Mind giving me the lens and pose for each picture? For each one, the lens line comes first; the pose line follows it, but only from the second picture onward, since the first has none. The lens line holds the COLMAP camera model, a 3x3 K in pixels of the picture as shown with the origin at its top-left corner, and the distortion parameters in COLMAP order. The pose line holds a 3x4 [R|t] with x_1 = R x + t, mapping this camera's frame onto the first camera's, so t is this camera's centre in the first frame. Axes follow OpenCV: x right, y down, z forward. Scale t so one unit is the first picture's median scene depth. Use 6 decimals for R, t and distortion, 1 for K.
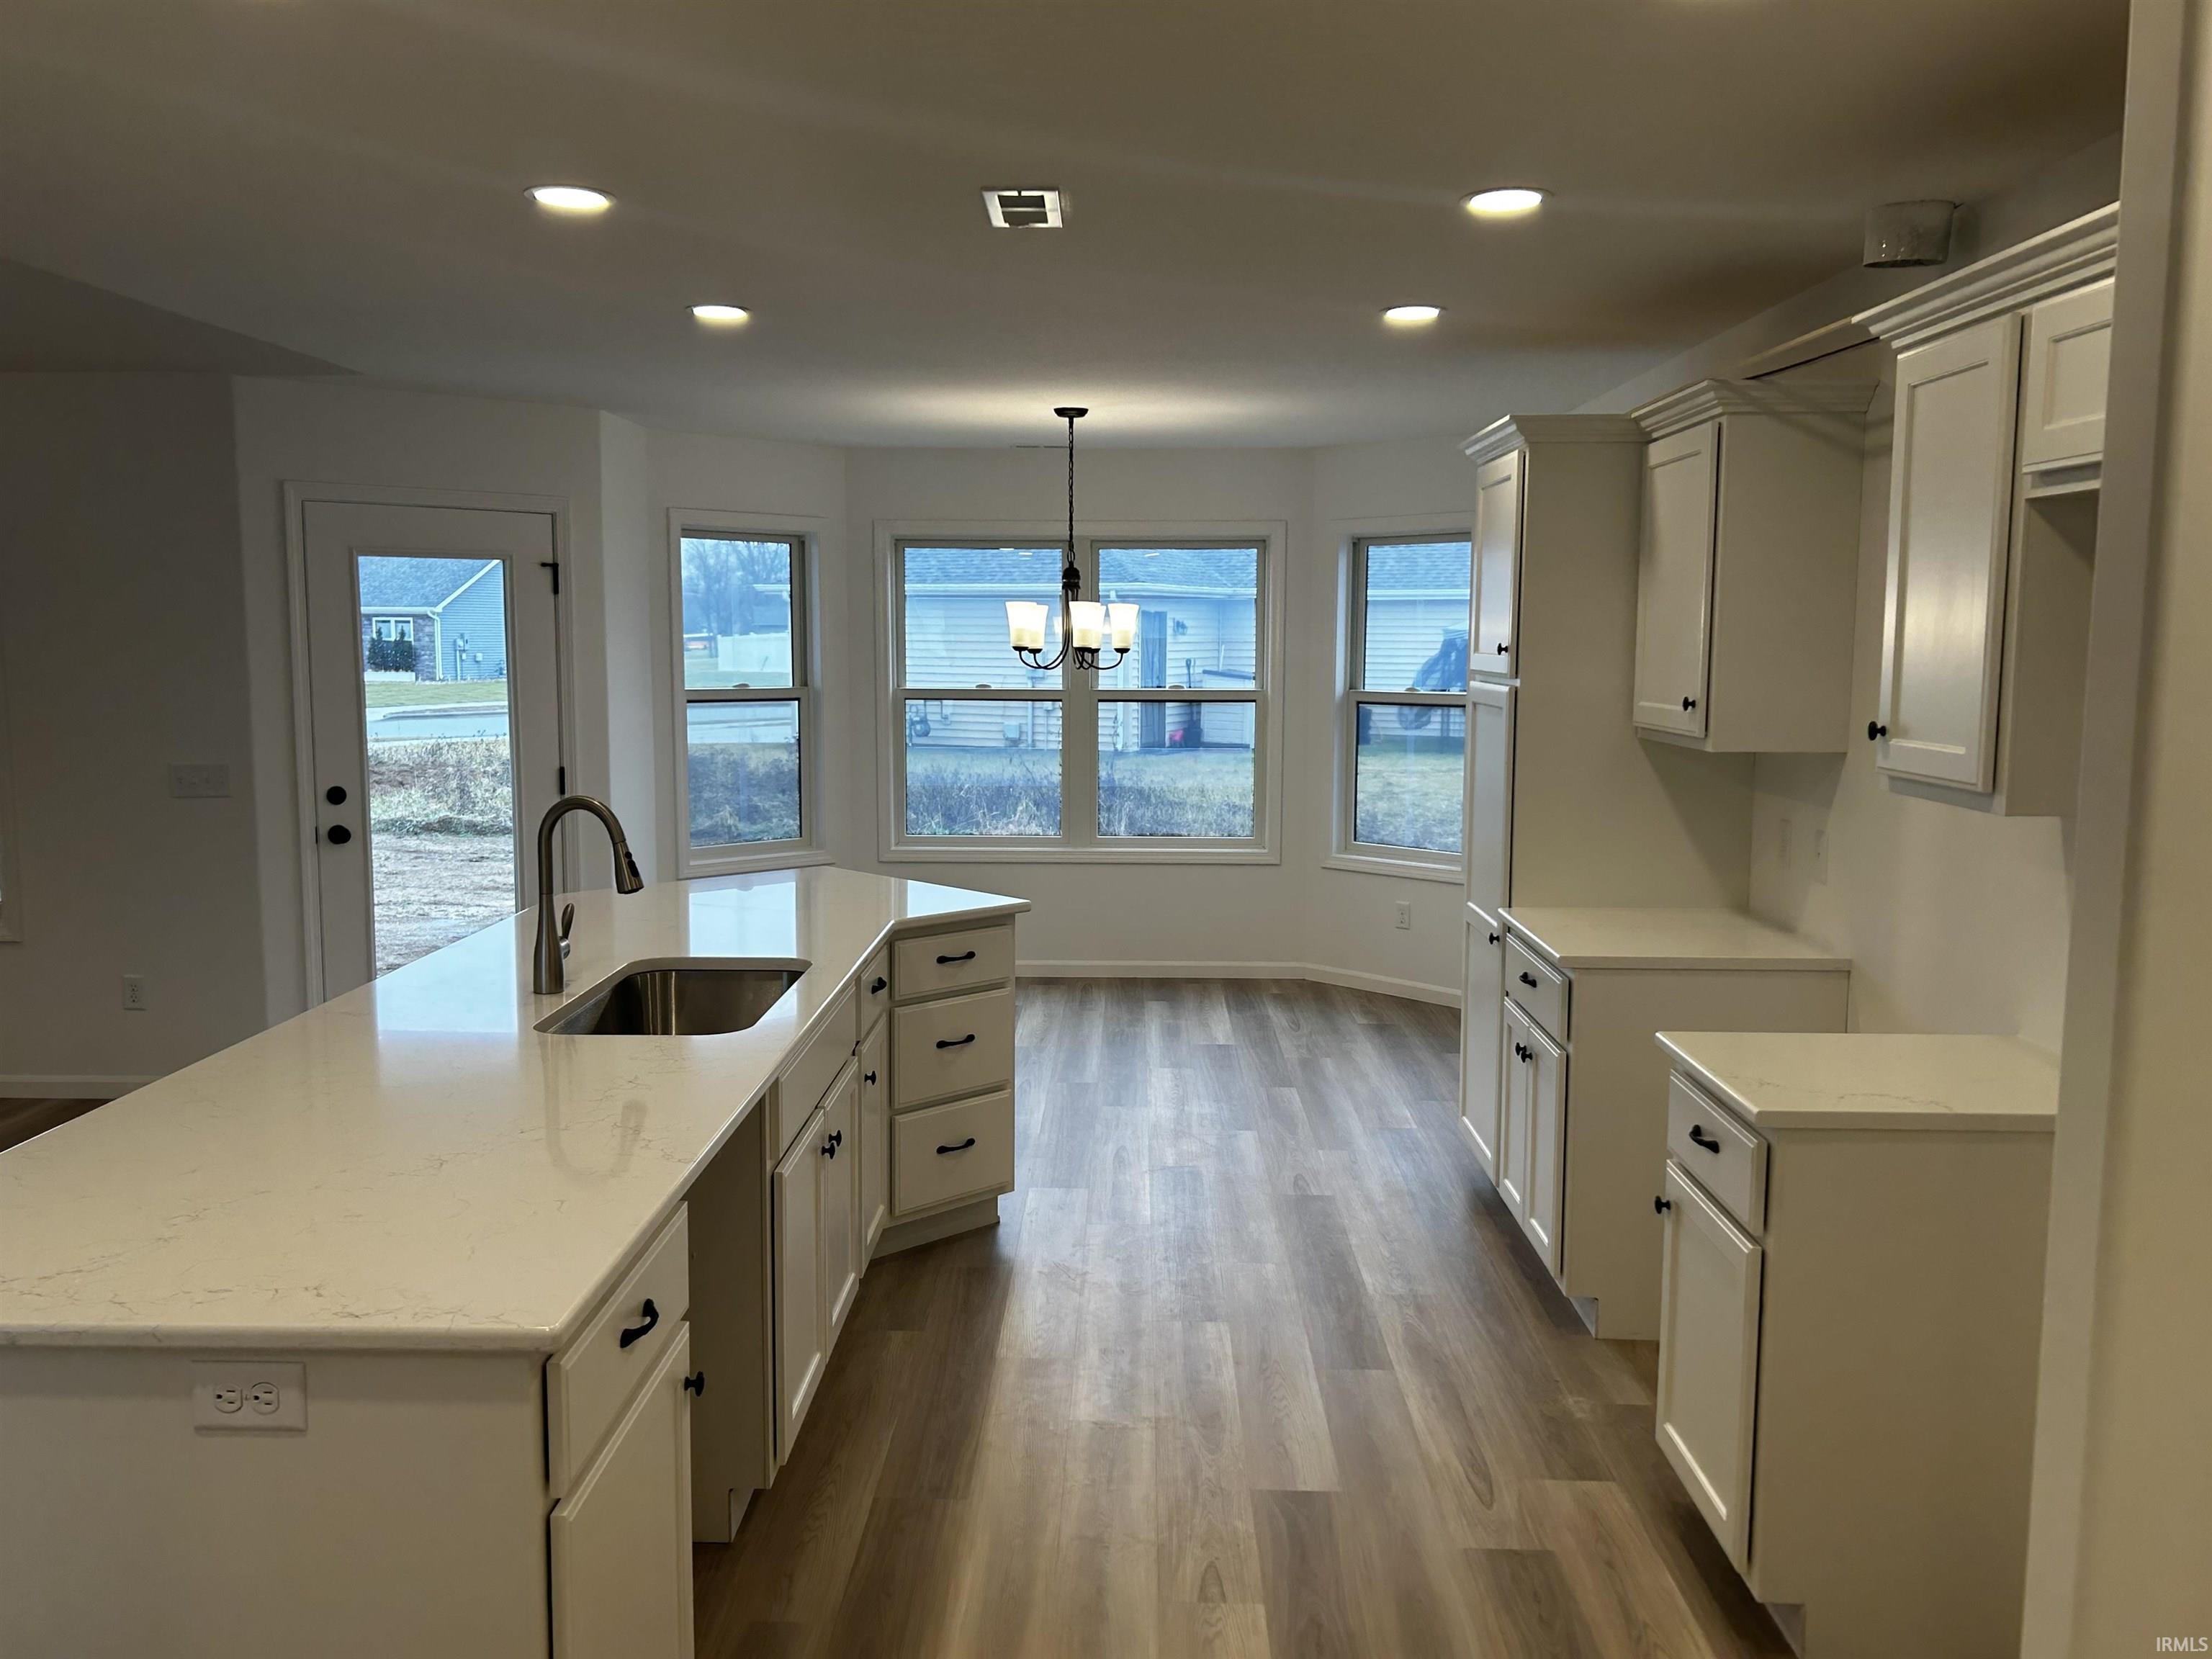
lens RADIAL K [[1776.1, 0, 1107.9], [0, 1776.1, 816.1], [0, 0, 1]] dist [0.061511, -0.069786]
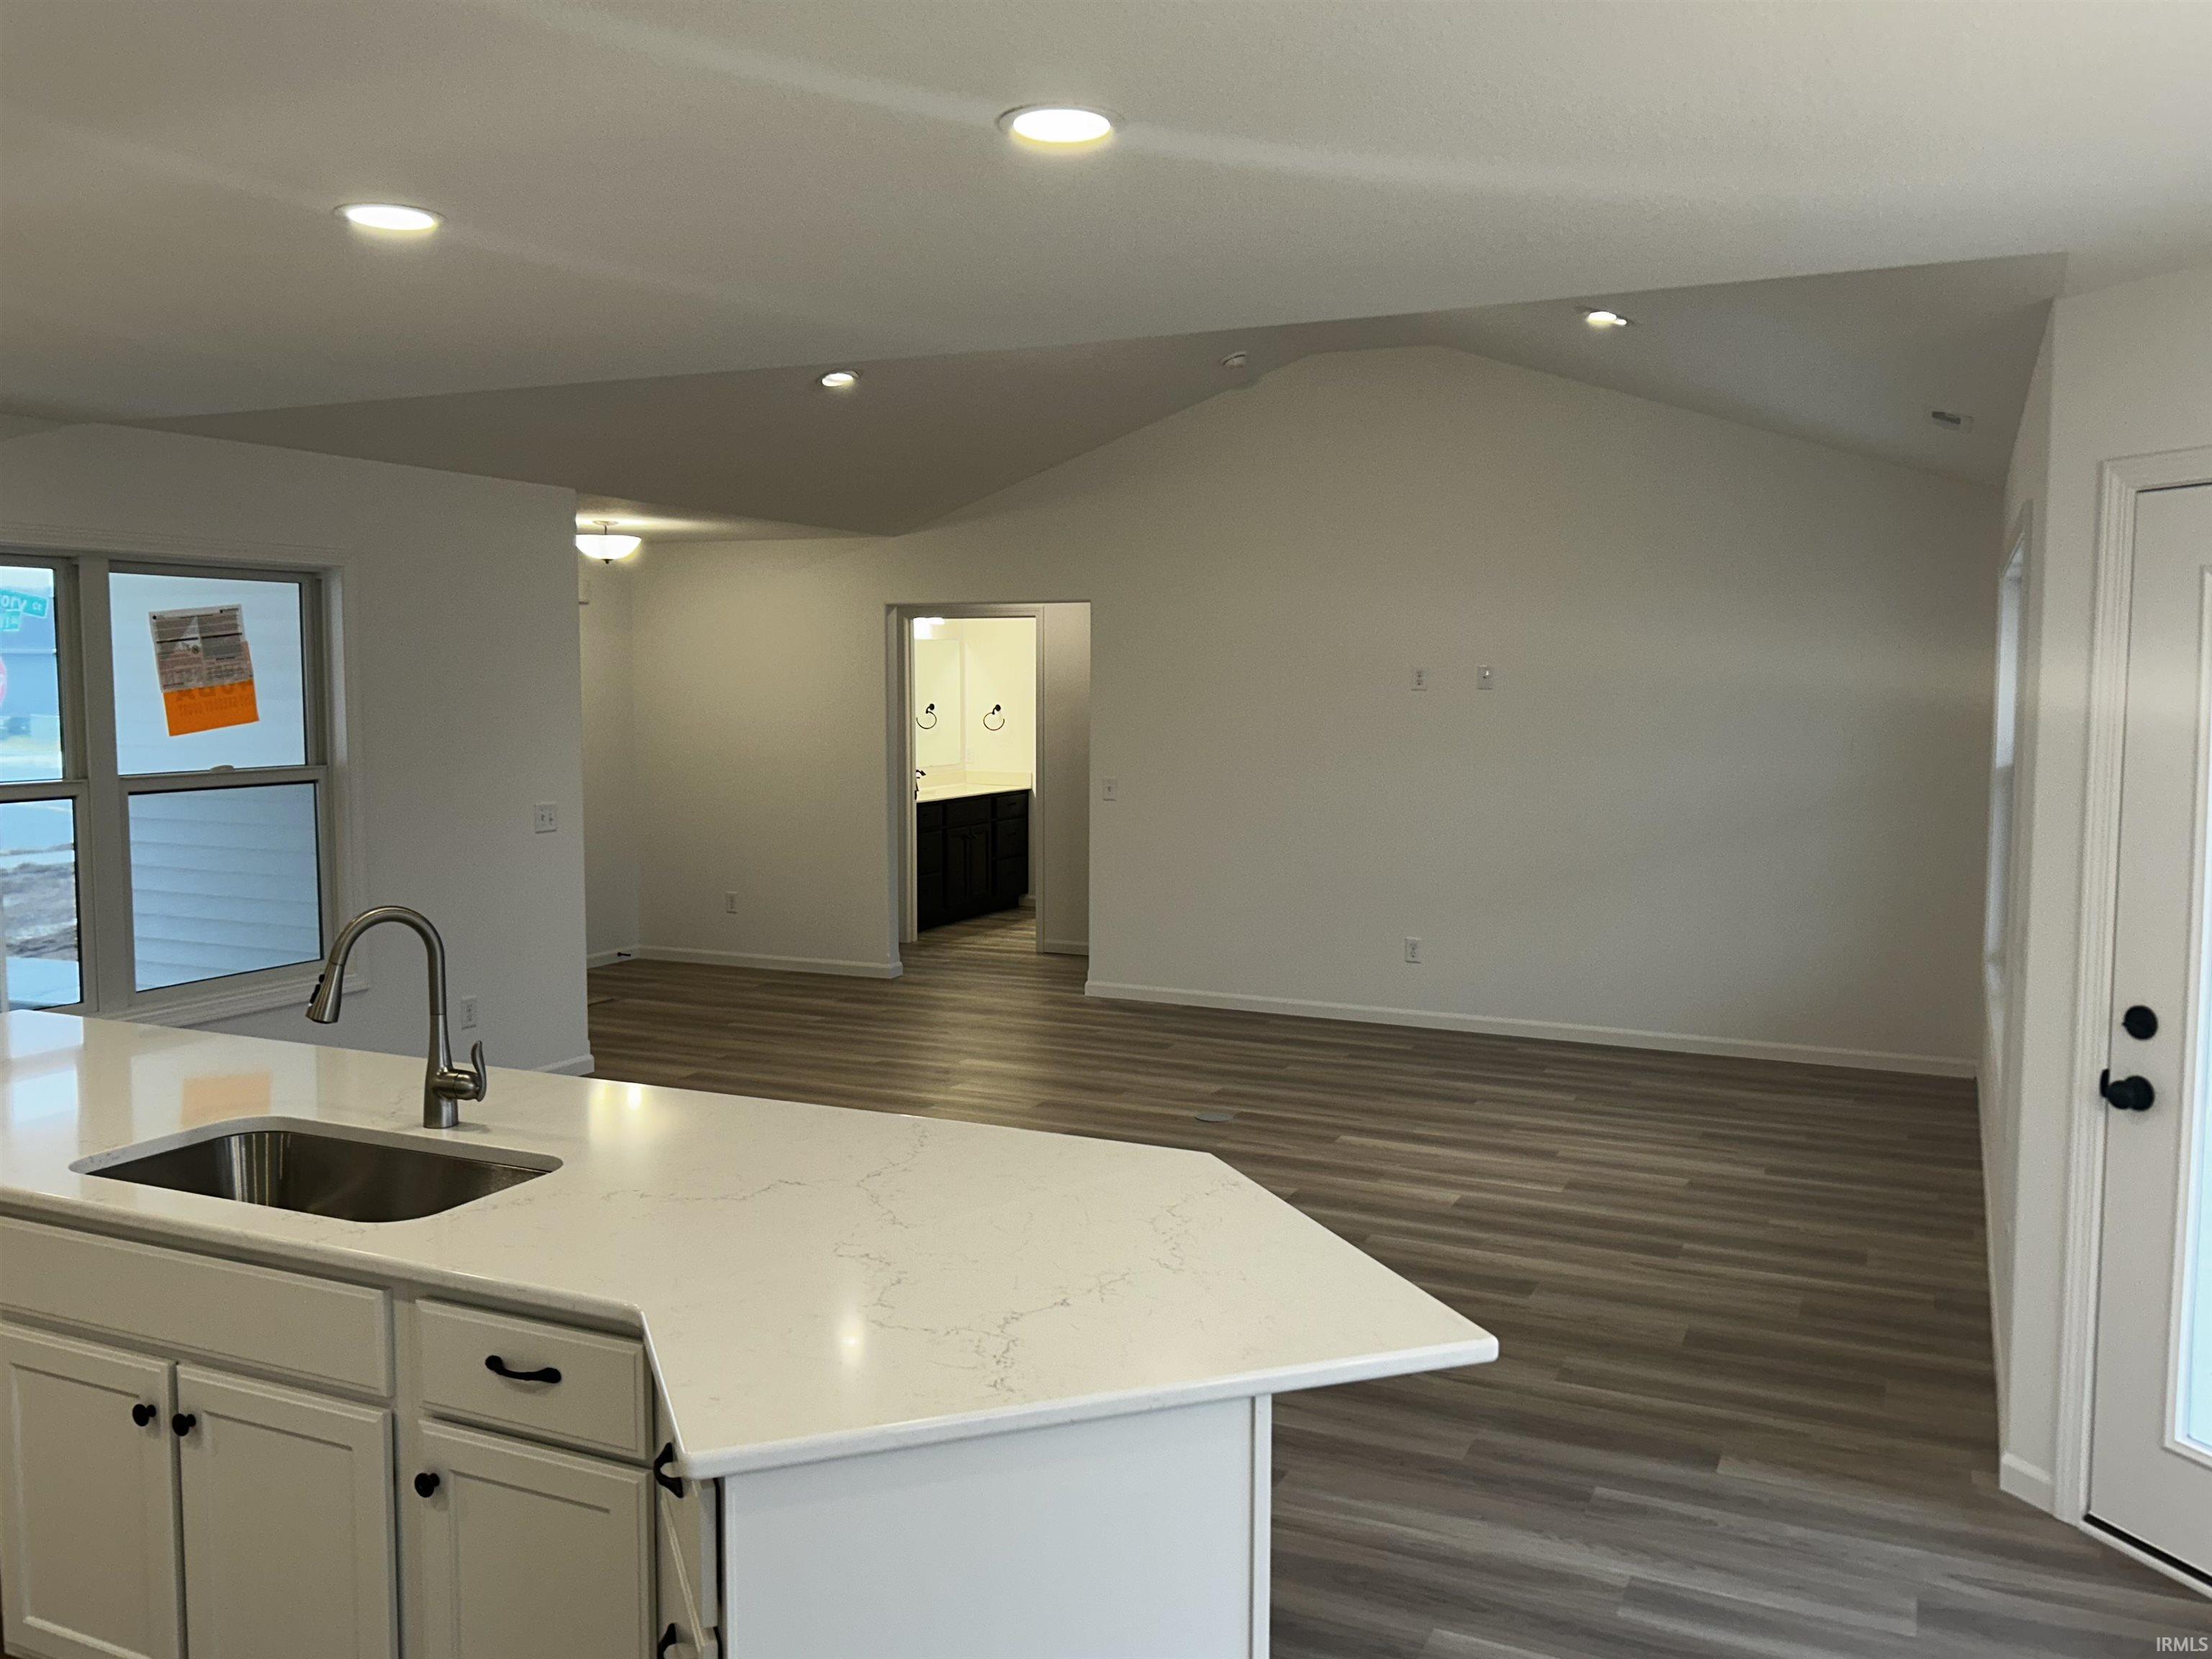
lens RADIAL K [[1776.1, 0, 1105.1], [0, 1776.1, 830.0], [0, 0, 1]] dist [0.061511, -0.069786]
pose [[-0.410283, 0.072507, -0.909071, 0.186060], [-0.097168, 0.987684, 0.122631, -0.100540], [0.906767, 0.138646, -0.398185, 0.872235]]
